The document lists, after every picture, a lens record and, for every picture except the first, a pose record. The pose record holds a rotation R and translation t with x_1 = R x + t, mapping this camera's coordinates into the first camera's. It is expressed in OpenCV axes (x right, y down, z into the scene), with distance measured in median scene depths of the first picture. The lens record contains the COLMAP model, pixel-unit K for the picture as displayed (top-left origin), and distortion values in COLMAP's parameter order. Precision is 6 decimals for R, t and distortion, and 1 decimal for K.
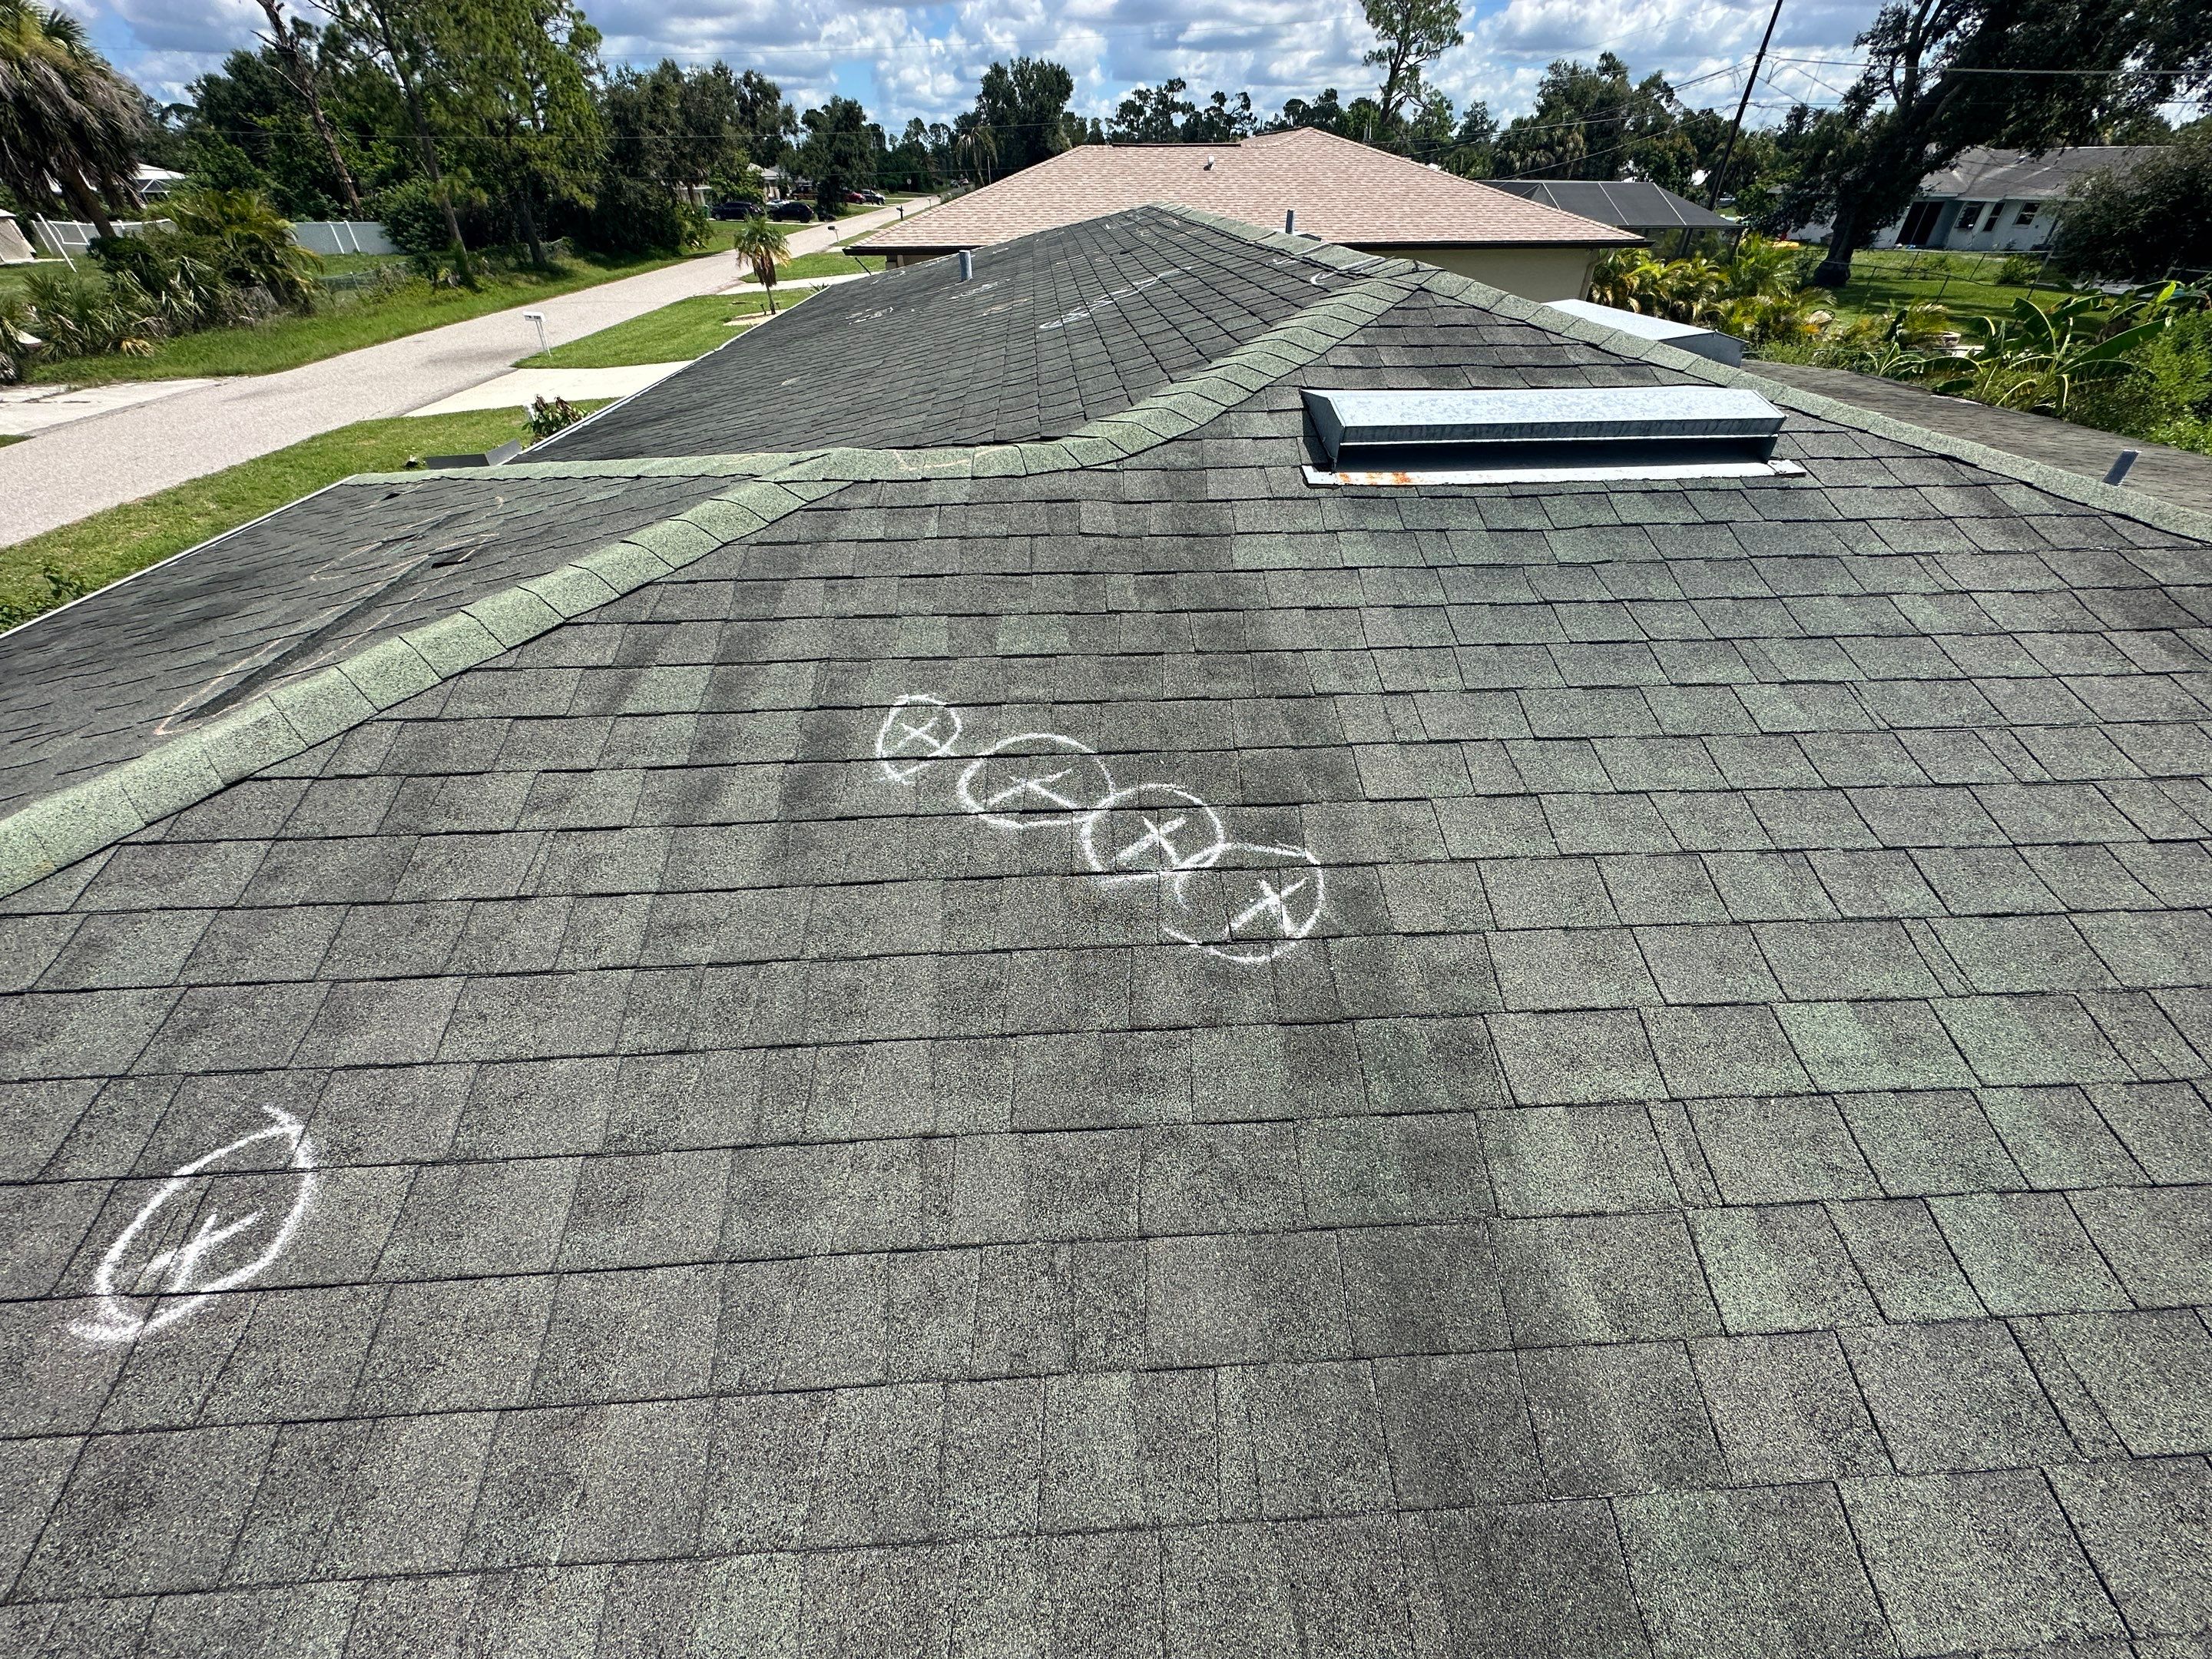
lens RADIAL K [[889.0, 0, 1109.5], [0, 889.0, 836.9], [0, 0, 1]] dist [-0.001531, 0.000025]
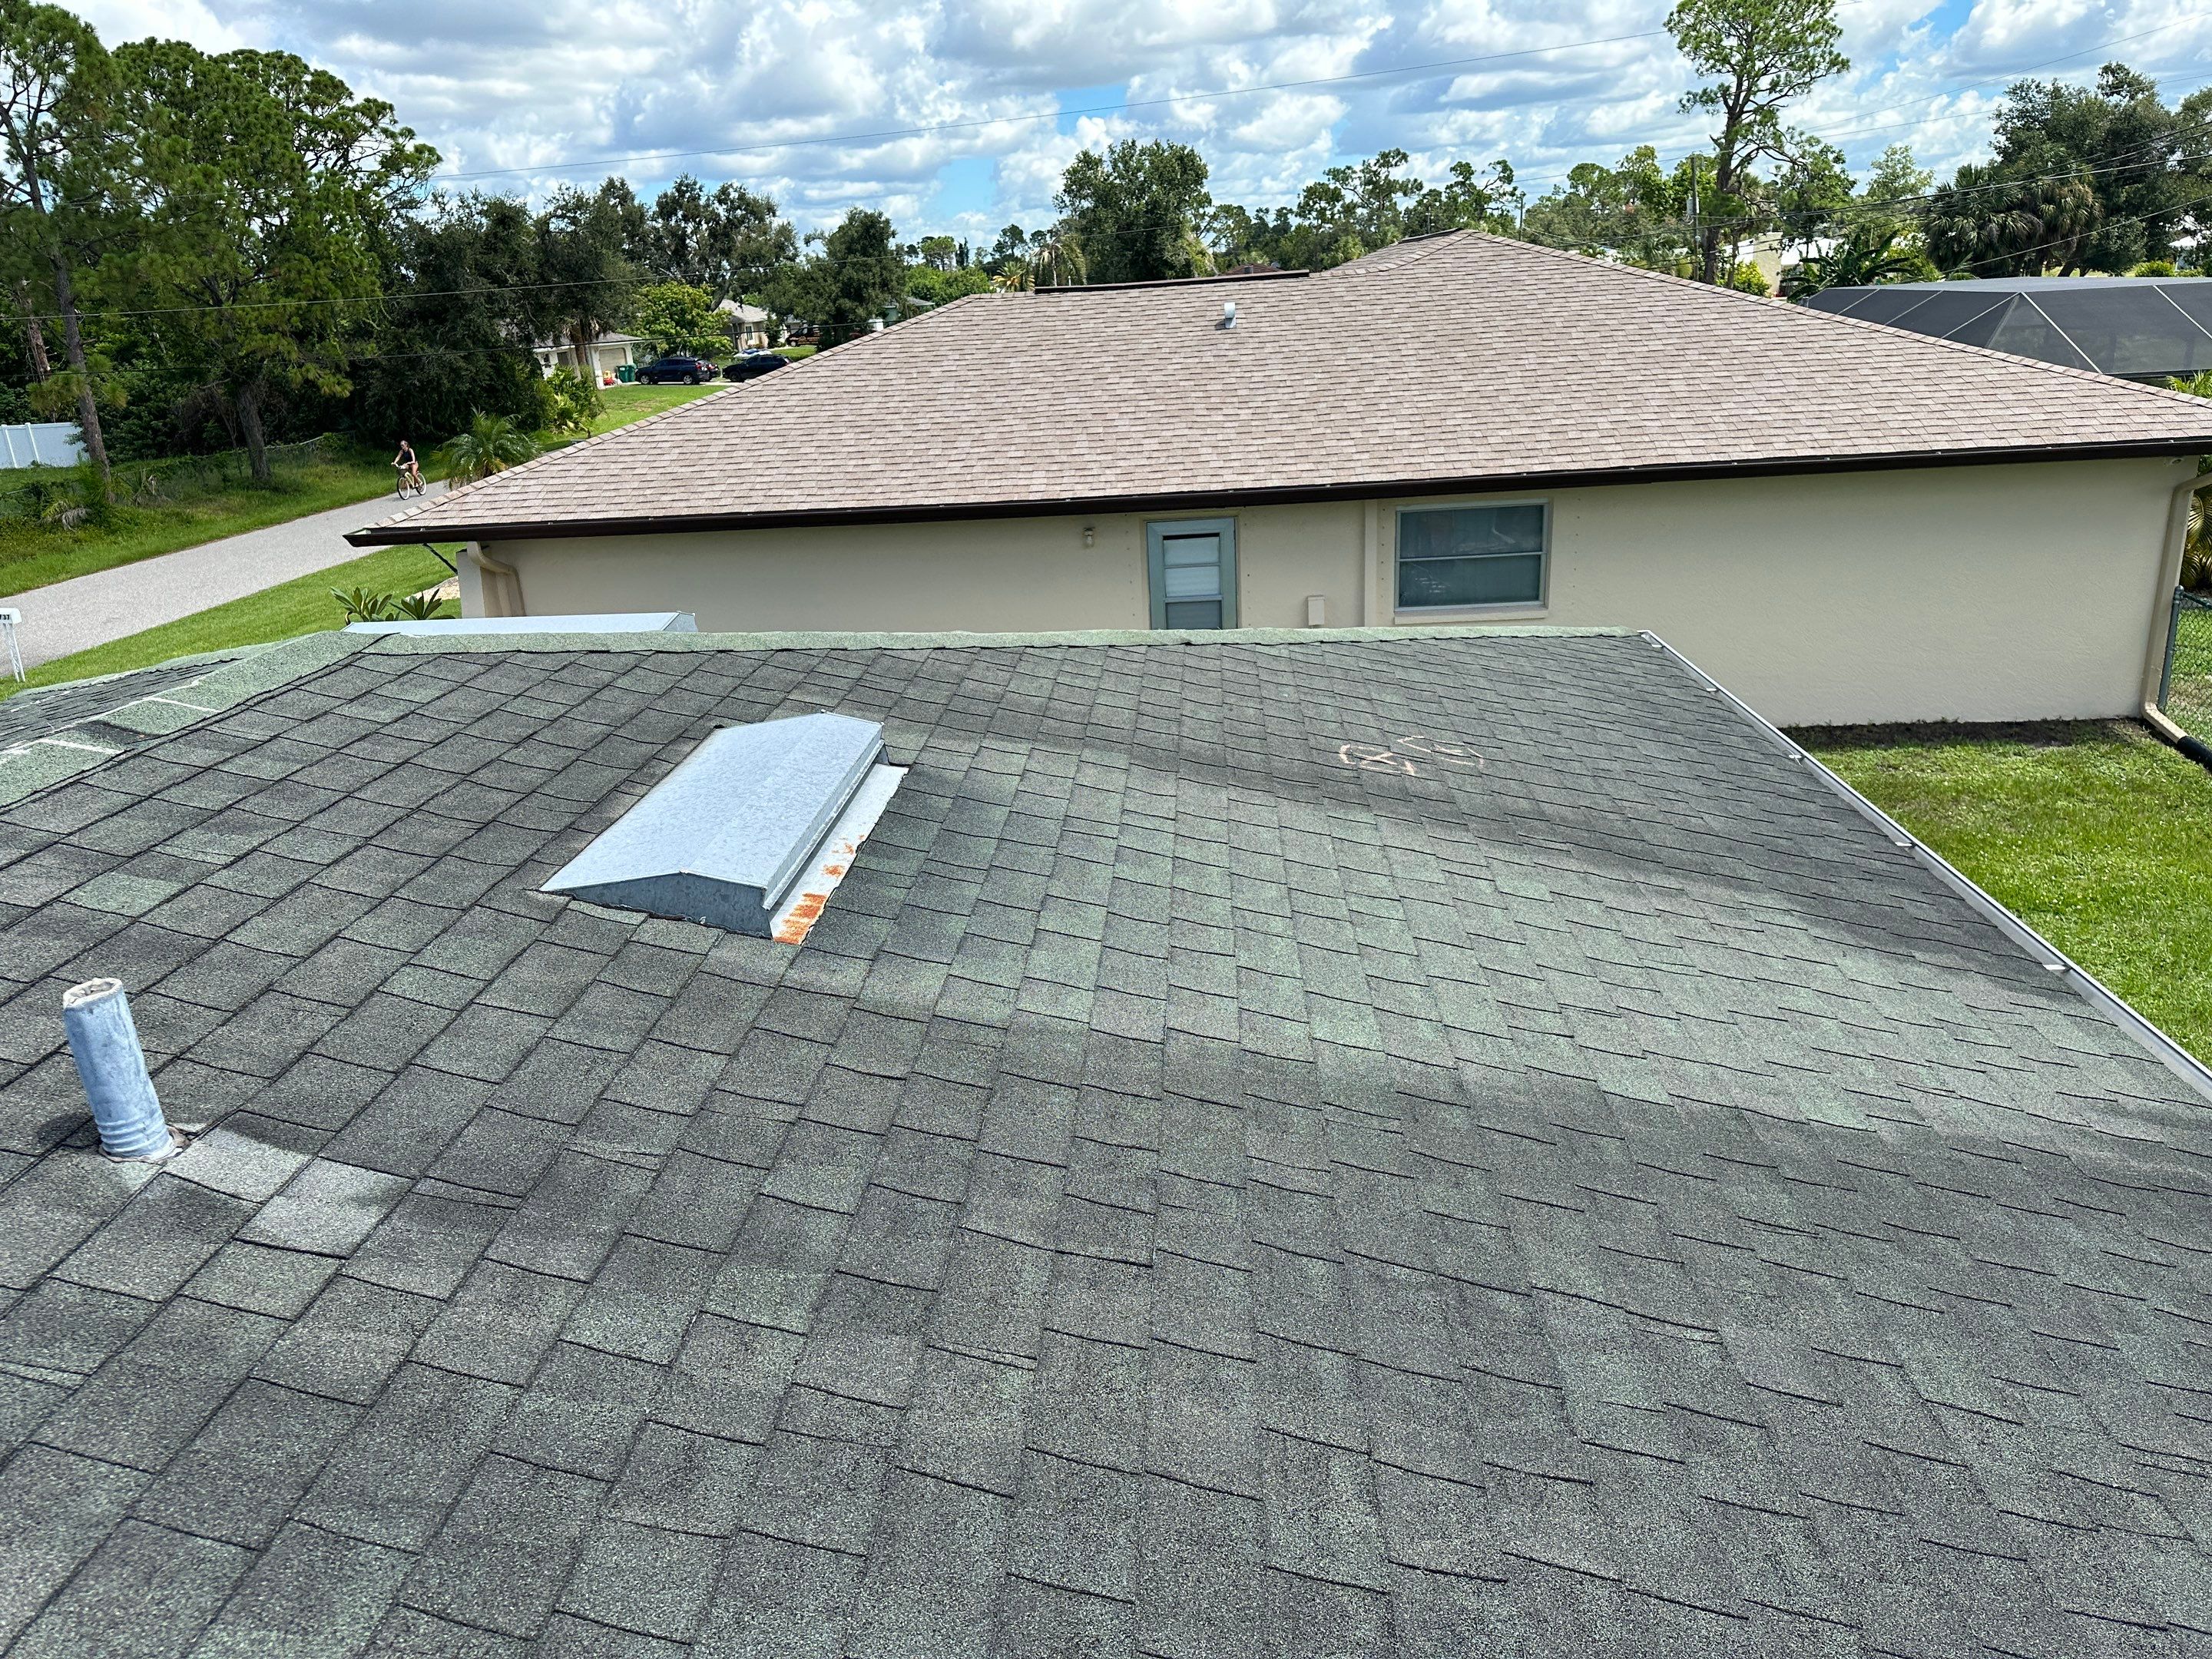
lens RADIAL K [[1572.8, 0, 1103.5], [0, 1572.8, 829.0], [0, 0, 1]] dist [0.028212, -0.030283]
pose [[0.990512, -0.008669, -0.137149, 0.062956], [-0.033277, 0.953174, -0.300586, -0.103812], [0.133333, 0.302298, 0.943842, 0.122134]]
